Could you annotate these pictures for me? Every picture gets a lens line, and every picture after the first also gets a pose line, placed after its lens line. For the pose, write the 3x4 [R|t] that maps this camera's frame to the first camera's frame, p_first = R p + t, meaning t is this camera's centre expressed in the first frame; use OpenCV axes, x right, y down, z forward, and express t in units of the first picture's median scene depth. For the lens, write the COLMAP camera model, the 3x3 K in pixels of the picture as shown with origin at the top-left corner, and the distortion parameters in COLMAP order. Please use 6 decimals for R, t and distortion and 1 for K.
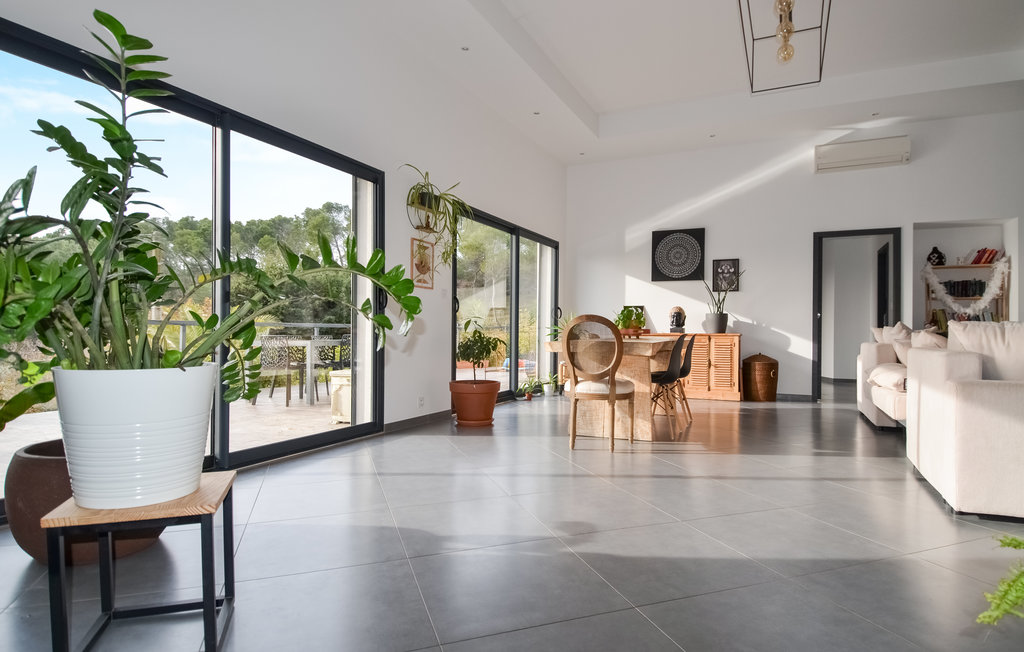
lens RADIAL K [[557.9, 0, 509.3], [0, 557.9, 333.9], [0, 0, 1]] dist [0.002078, -0.000571]
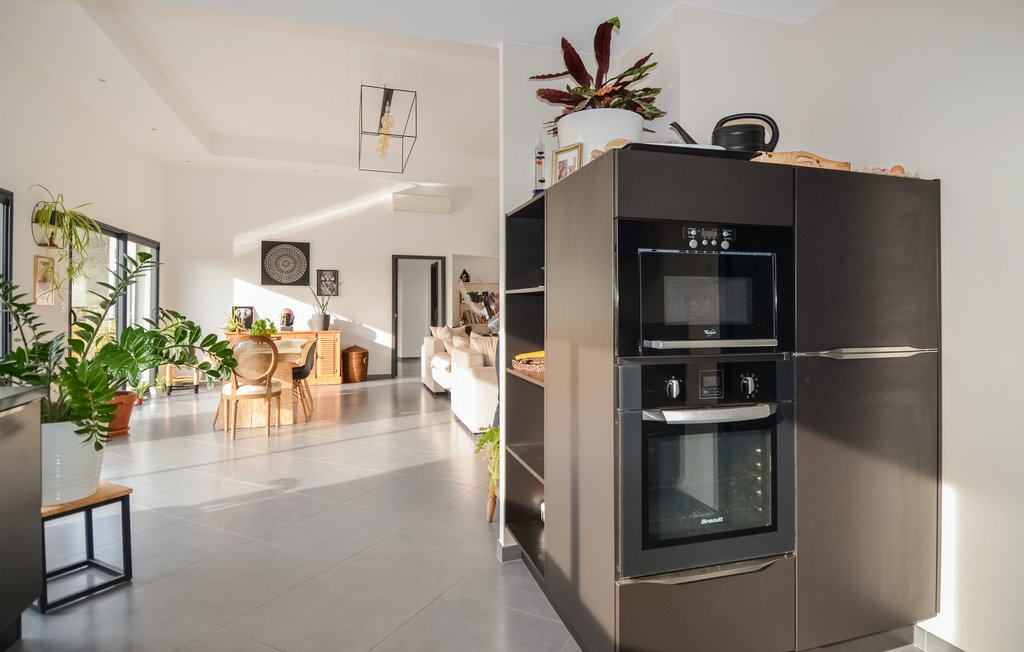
lens RADIAL K [[572.8, 0, 568.1], [0, 572.8, 300.4], [0, 0, 1]] dist [0.001674, -0.018520]
pose [[0.676417, 0.000002, 0.736519, -0.200137], [0.006434, 0.999962, -0.005912, -0.059551], [-0.736491, 0.008738, 0.676391, -0.268607]]
